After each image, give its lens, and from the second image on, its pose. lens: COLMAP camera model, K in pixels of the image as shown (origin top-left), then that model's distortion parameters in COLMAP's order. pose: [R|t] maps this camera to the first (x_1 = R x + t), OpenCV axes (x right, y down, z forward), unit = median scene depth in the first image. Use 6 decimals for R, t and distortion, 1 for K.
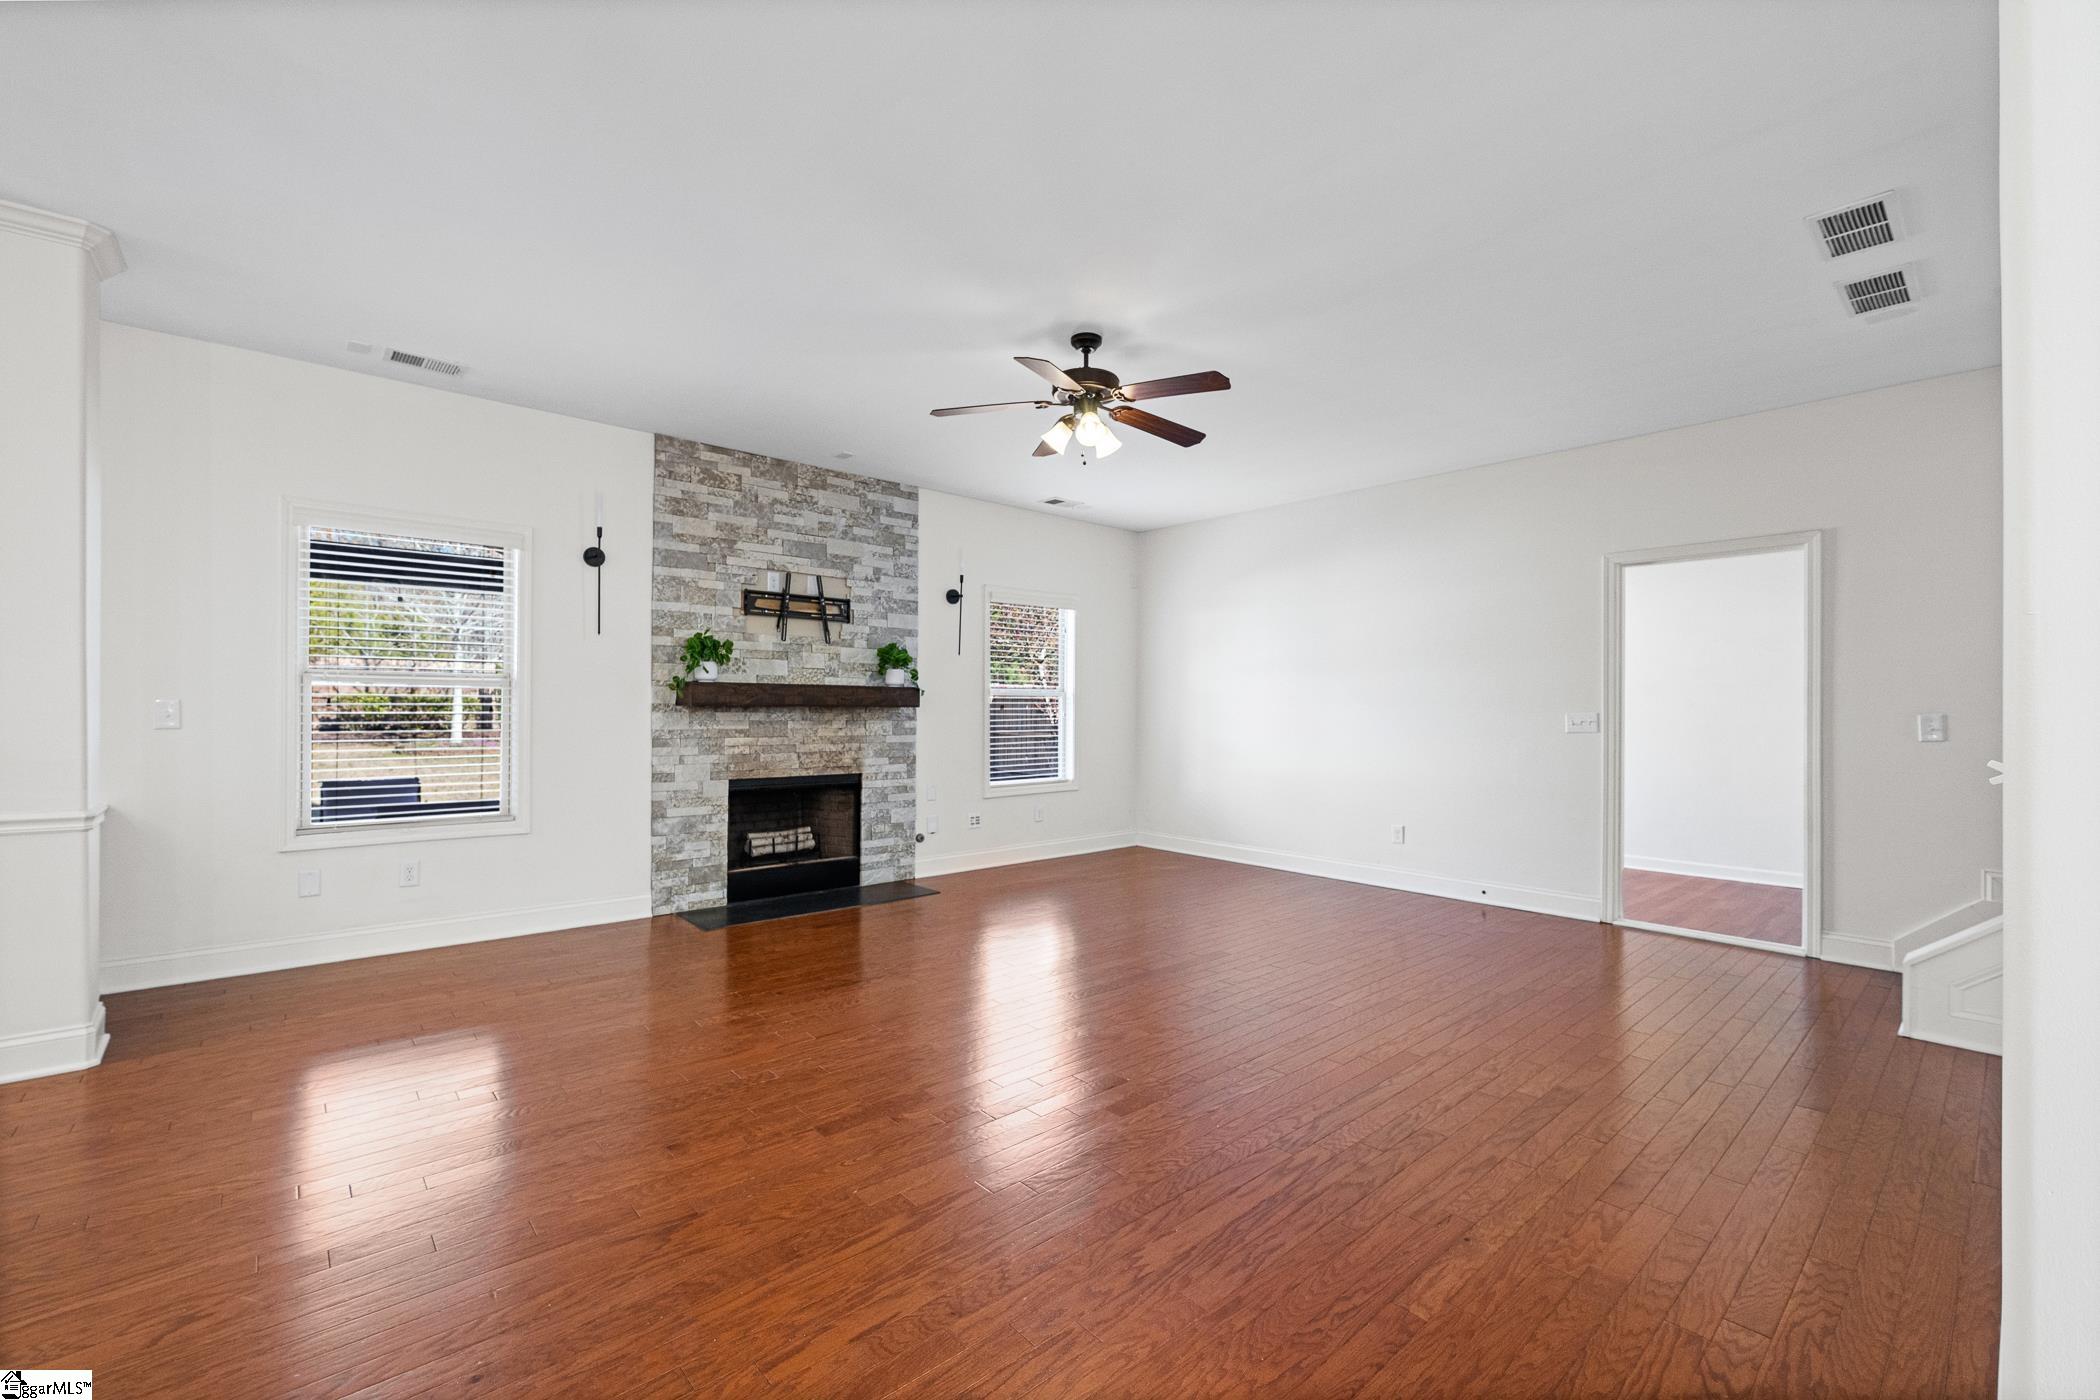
lens RADIAL K [[868.6, 0, 1057.9], [0, 868.6, 693.1], [0, 0, 1]] dist [-0.014171, 0.000159]
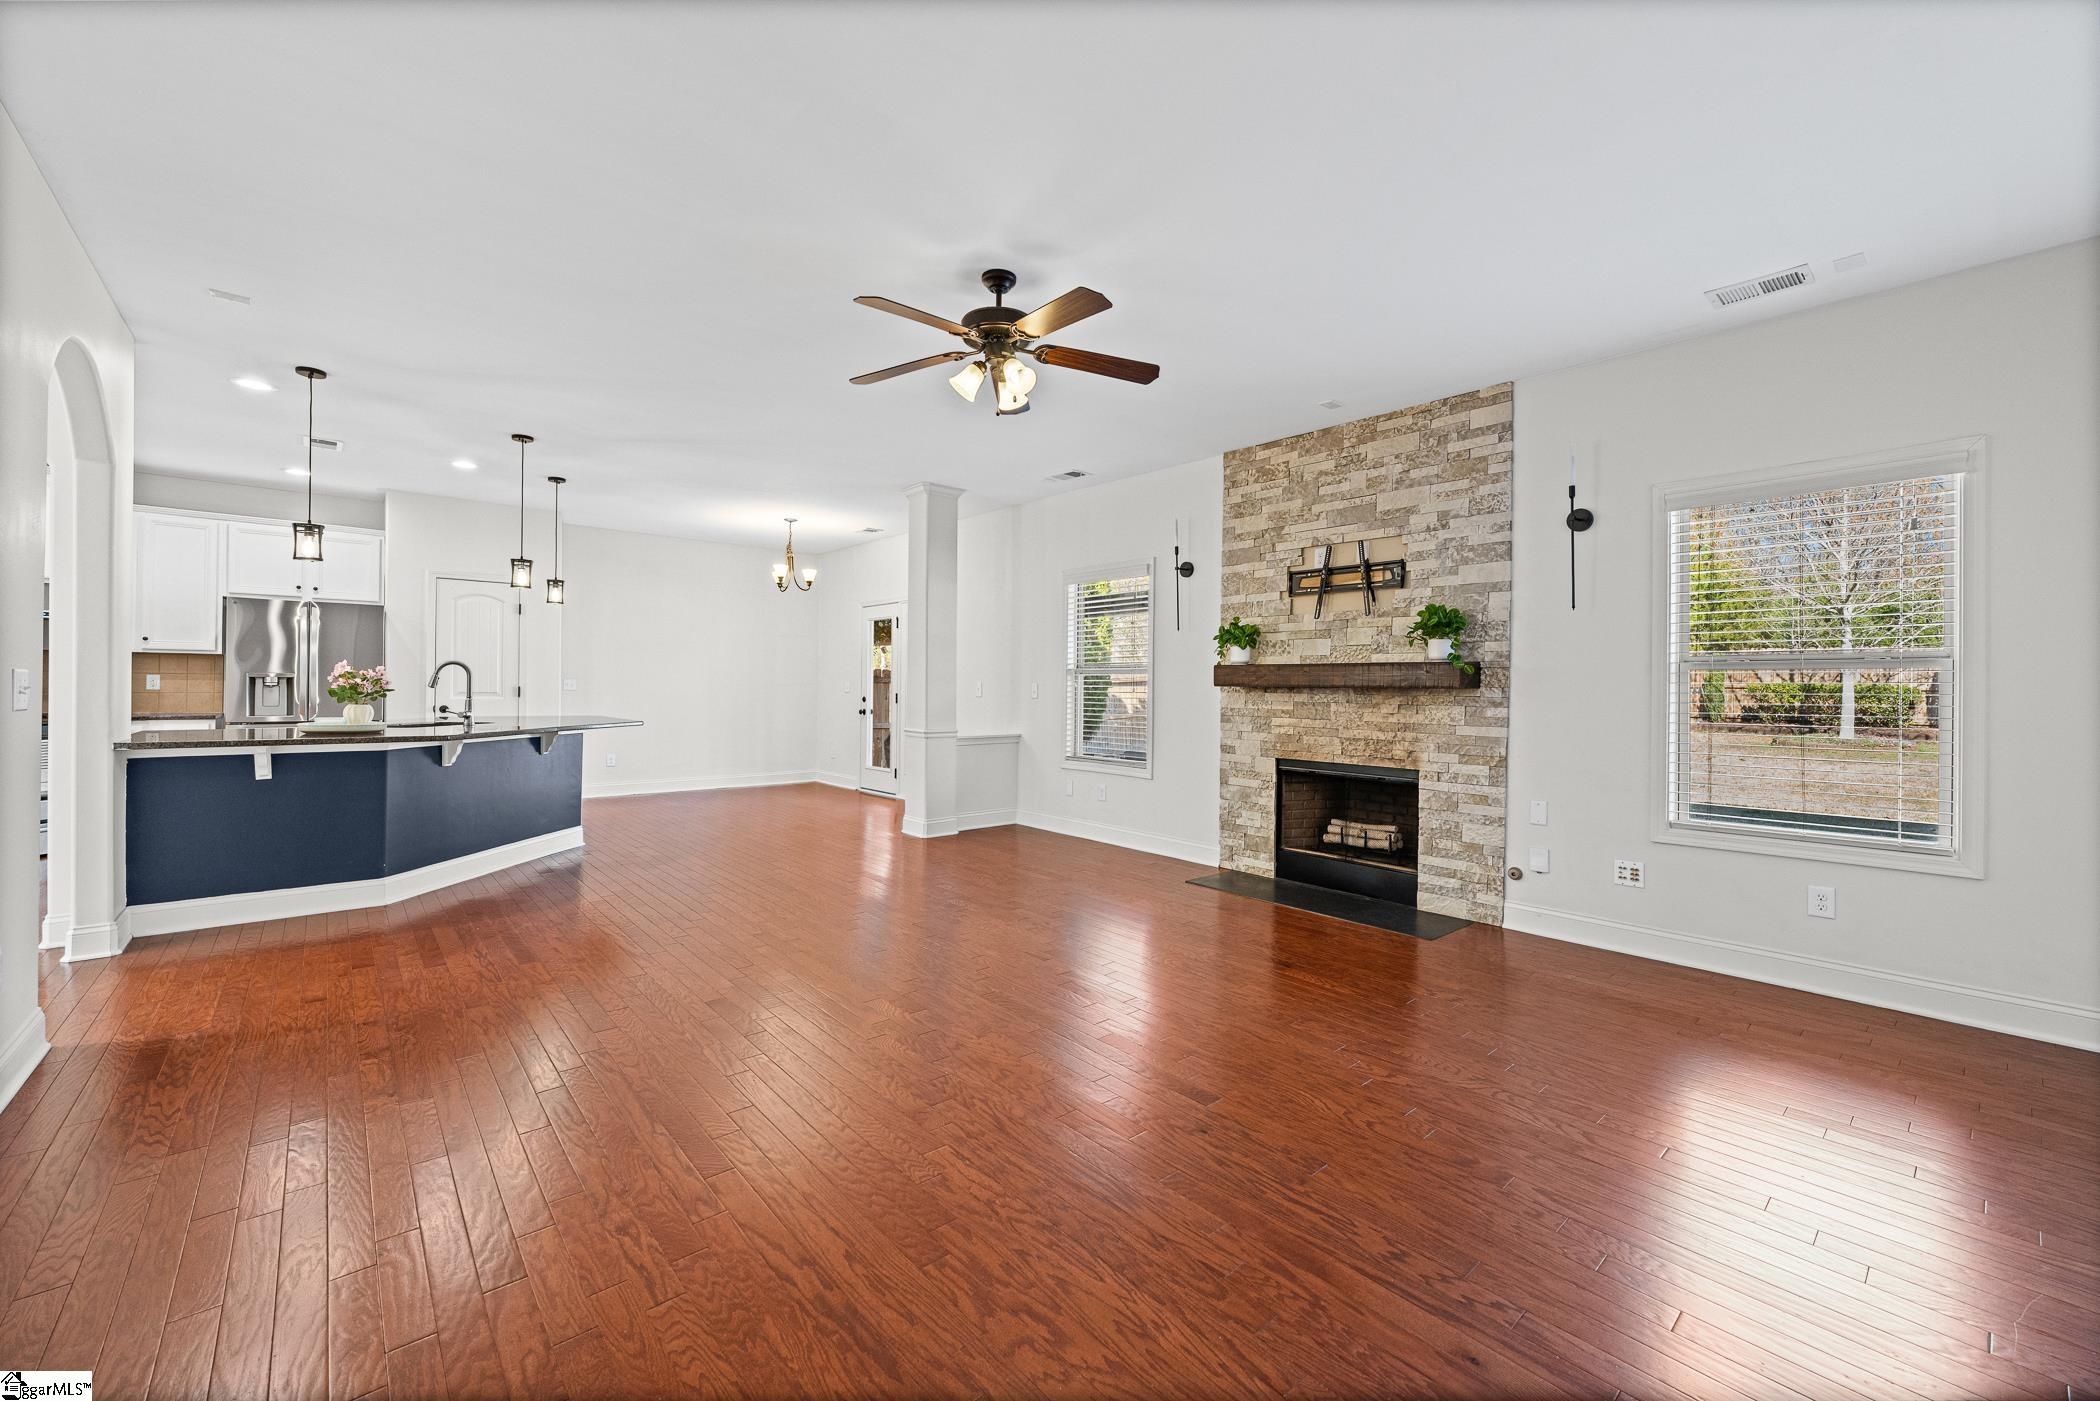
lens RADIAL K [[864.0, 0, 1065.9], [0, 864.0, 668.3], [0, 0, 1]] dist [-0.002926, 0.001360]
pose [[-0.030673, -0.027960, -0.999138, 0.641452], [0.006060, 0.999585, -0.028158, 0.019530], [0.999511, -0.006919, -0.030491, 0.754441]]
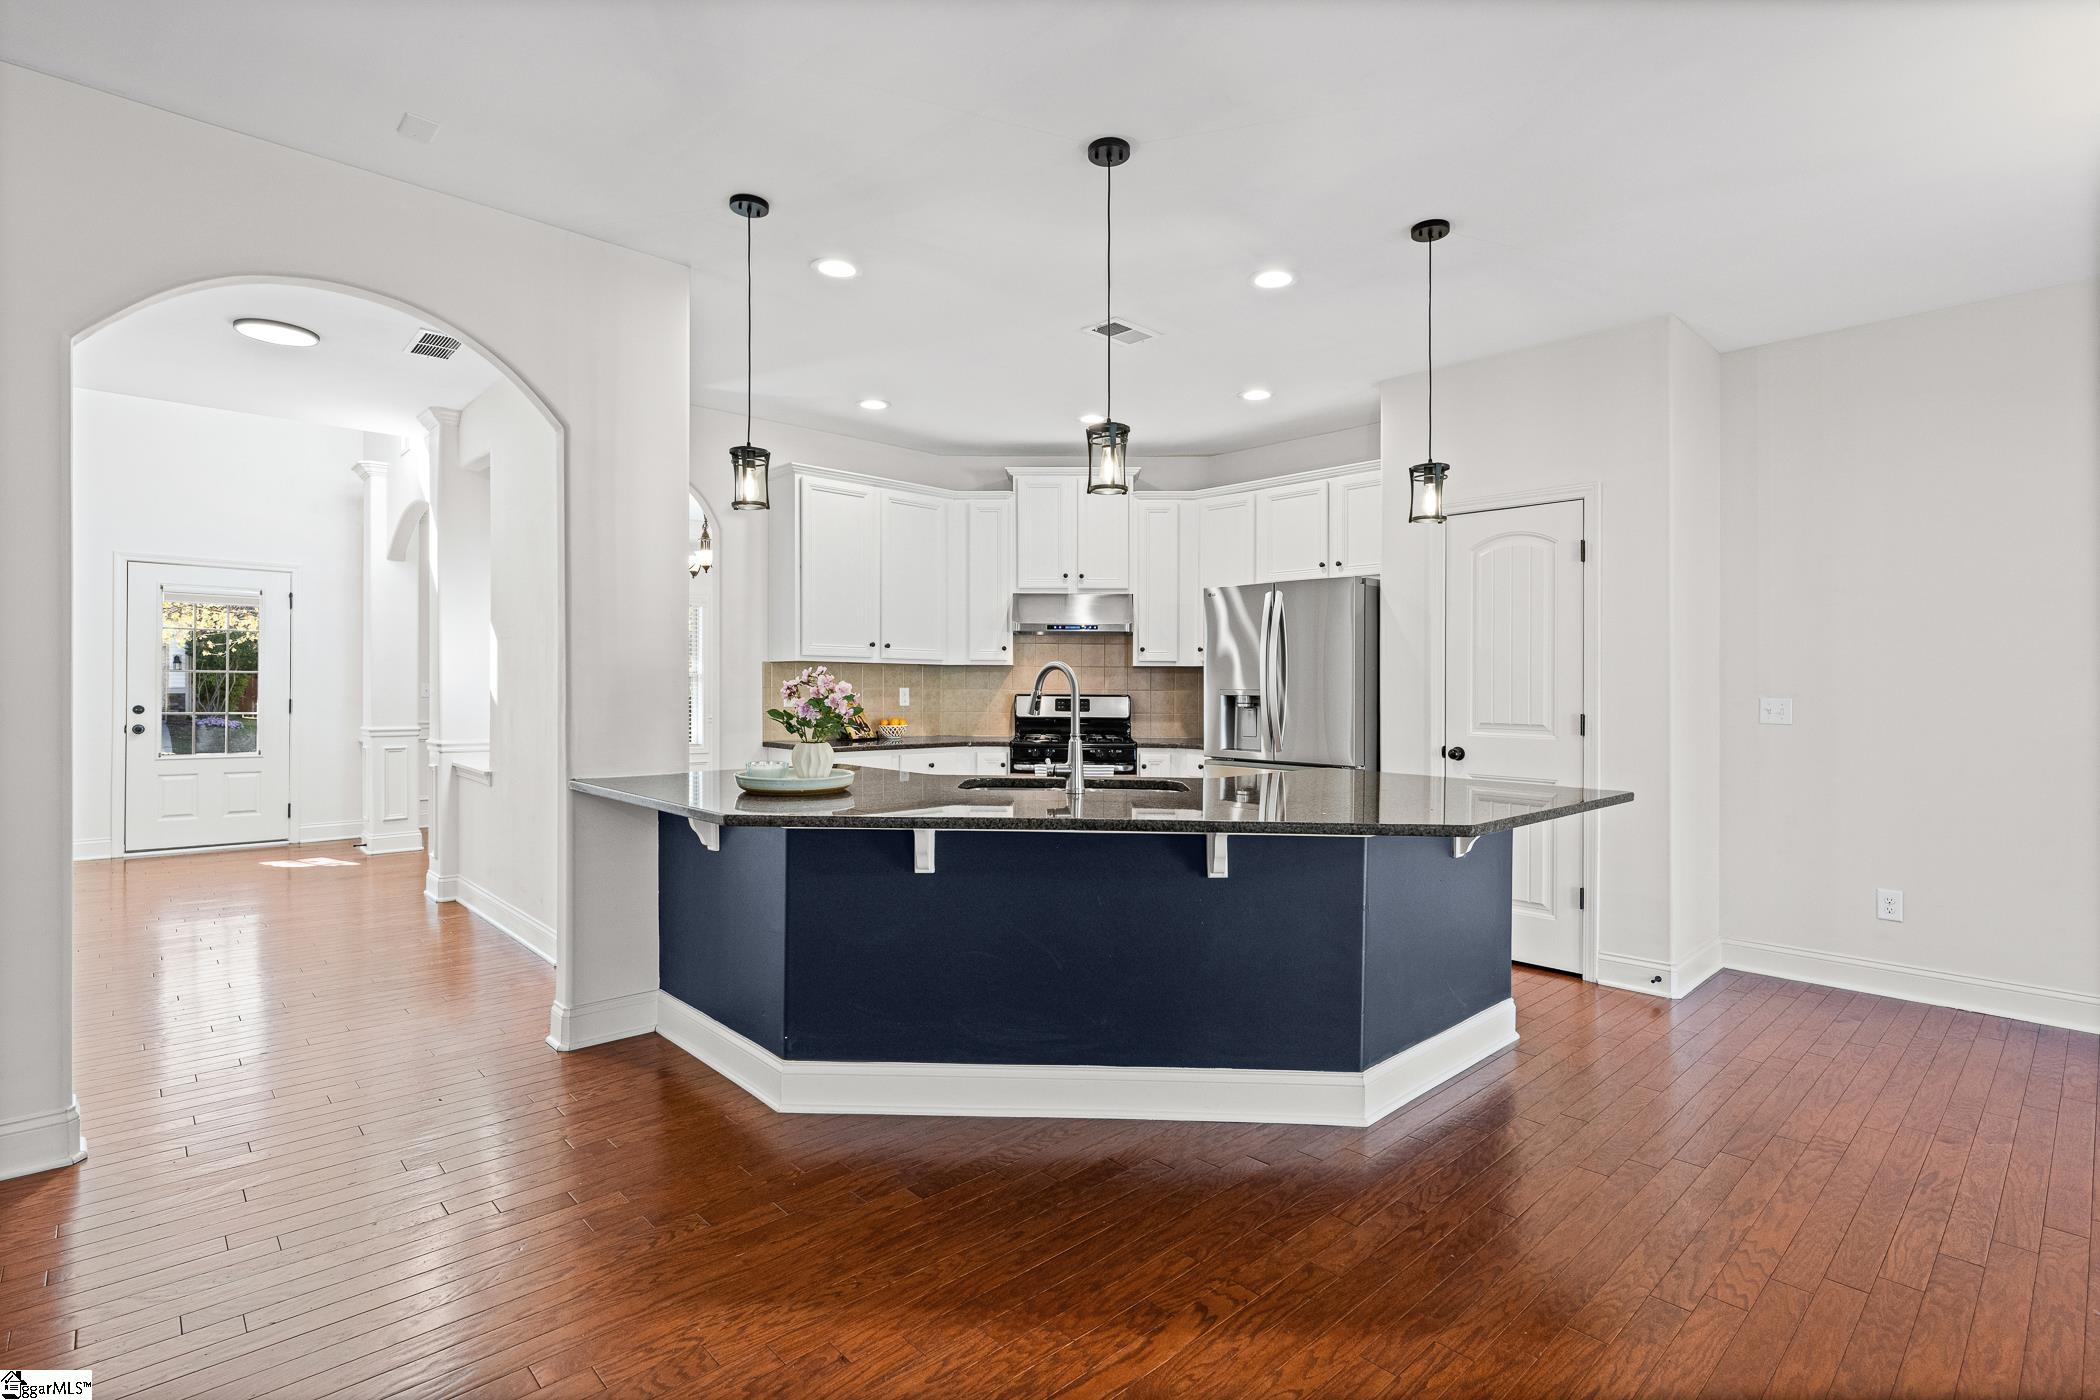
lens RADIAL K [[1005.7, 0, 1050.1], [0, 1005.7, 698.9], [0, 0, 1]] dist [0.015131, -0.001857]
pose [[-0.999767, -0.011537, -0.018244, -0.322606], [-0.011456, 0.999924, -0.004557, 0.002069], [0.018296, -0.004347, -0.999823, 0.608793]]
